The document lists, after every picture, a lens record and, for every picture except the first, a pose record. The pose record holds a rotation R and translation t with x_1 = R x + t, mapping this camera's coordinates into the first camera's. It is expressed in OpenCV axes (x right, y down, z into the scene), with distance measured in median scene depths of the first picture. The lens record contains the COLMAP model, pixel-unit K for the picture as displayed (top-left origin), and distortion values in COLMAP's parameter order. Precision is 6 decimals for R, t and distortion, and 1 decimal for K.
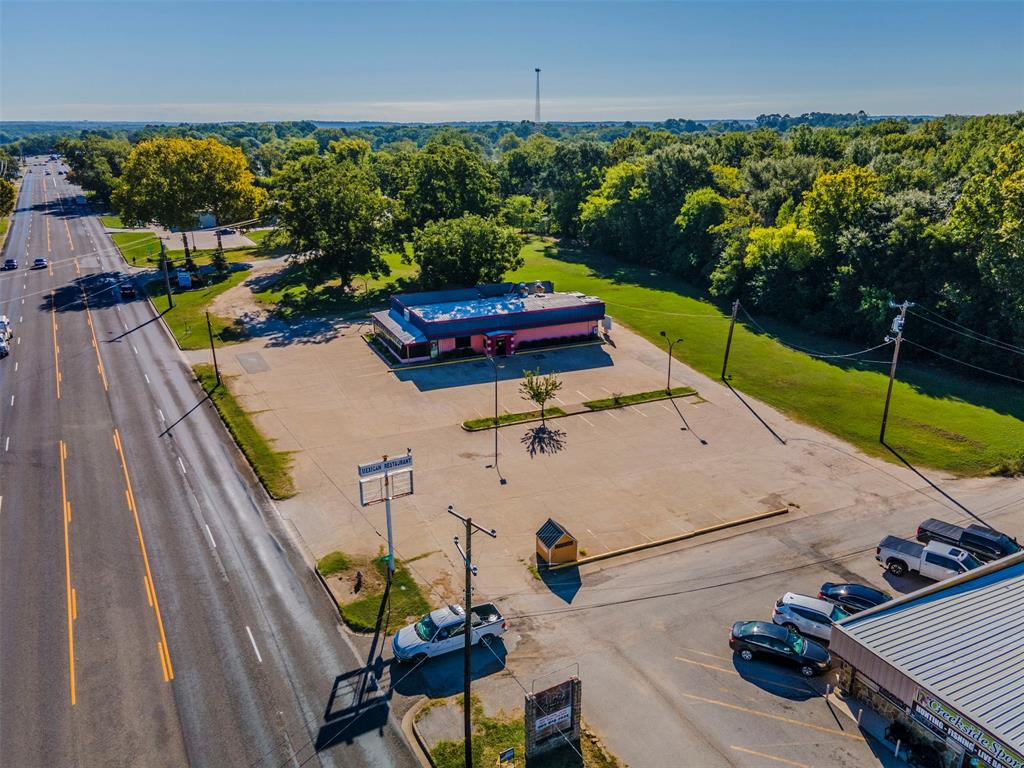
lens RADIAL K [[738.7, 0, 509.2], [0, 738.7, 401.8], [0, 0, 1]] dist [0.042277, -0.001766]
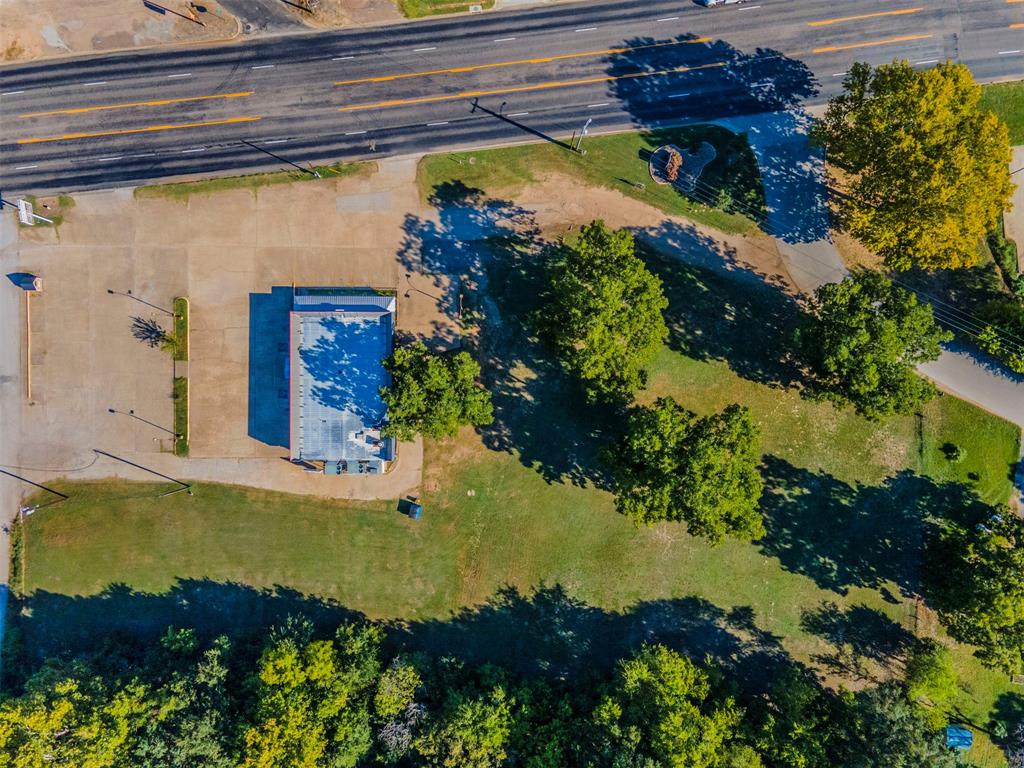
lens RADIAL K [[738.7, 0, 509.2], [0, 738.7, 401.8], [0, 0, 1]] dist [0.042277, -0.001766]
pose [[-0.399822, 0.916592, 0.001504, -0.109108], [-0.326729, -0.144053, 0.934076, -1.406688], [0.856383, 0.372972, 0.357072, 0.839653]]
